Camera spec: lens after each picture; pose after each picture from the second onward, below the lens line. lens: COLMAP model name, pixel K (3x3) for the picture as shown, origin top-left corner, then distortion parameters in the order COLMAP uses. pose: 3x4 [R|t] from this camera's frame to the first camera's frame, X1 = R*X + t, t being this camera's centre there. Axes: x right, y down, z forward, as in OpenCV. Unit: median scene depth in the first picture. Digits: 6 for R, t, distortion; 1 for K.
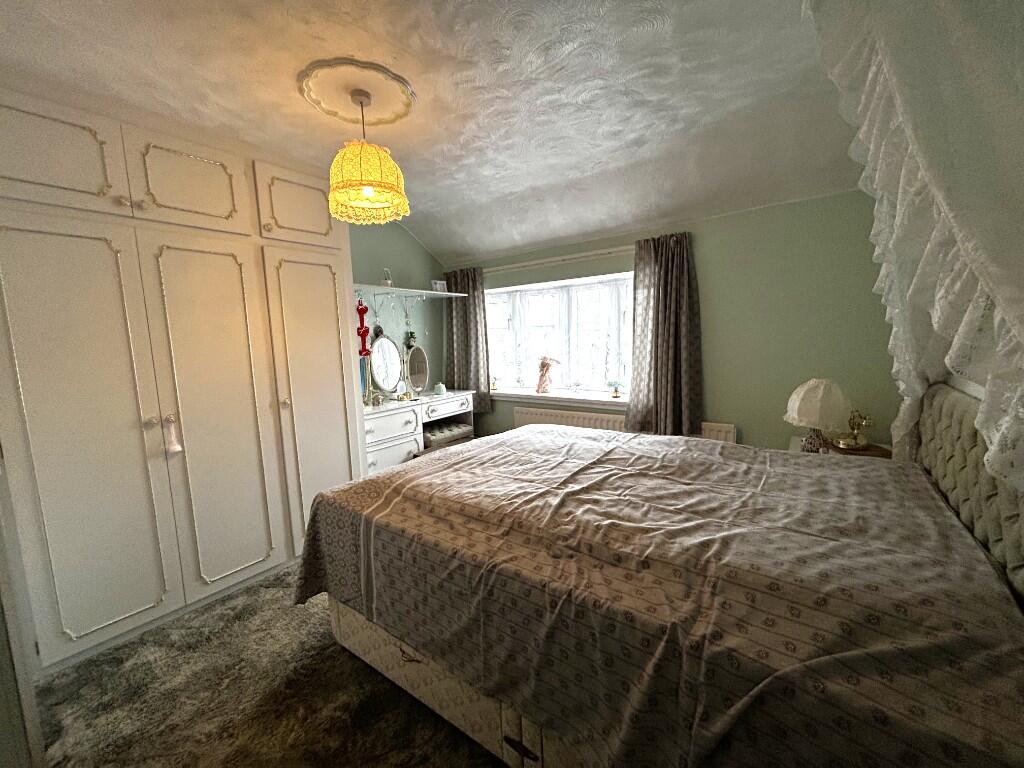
lens RADIAL K [[412.4, 0, 512.0], [0, 412.4, 384.0], [0, 0, 1]] dist [0.000093, 0.000212]
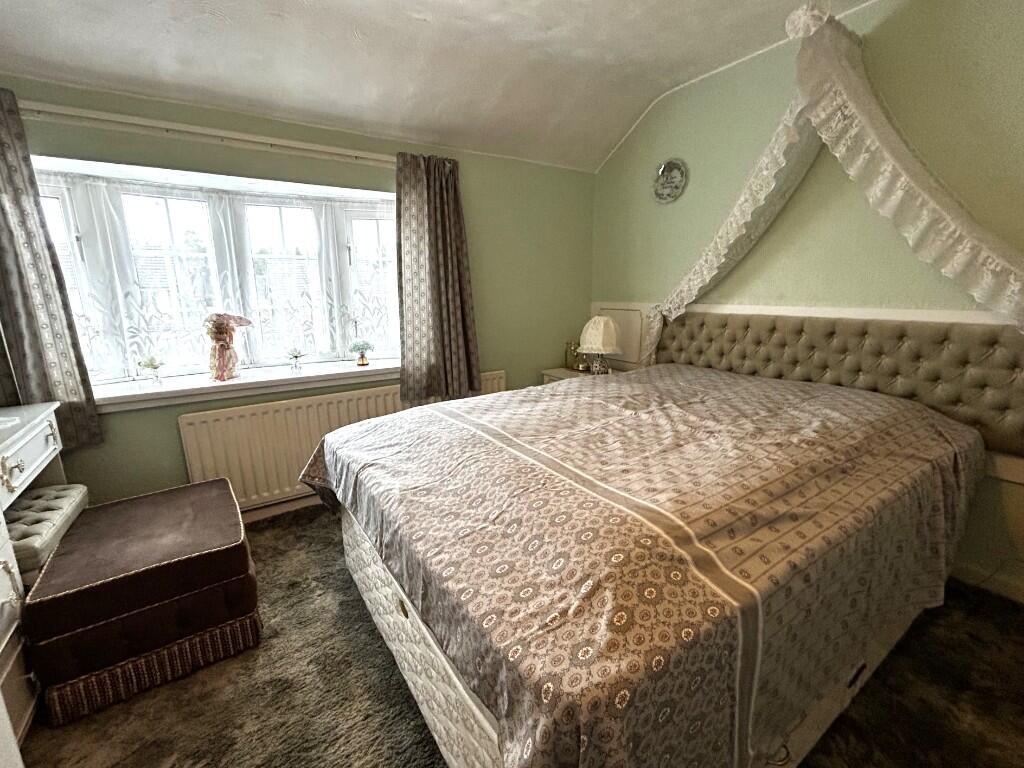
lens RADIAL K [[441.3, 0, 512.0], [0, 441.3, 384.0], [0, 0, 1]] dist [-0.003321, -0.000339]
pose [[0.339552, -0.171599, 0.924802, -0.455921], [0.108082, 0.983823, 0.142866, -0.020638], [-0.934357, 0.051444, 0.352606, 0.544393]]
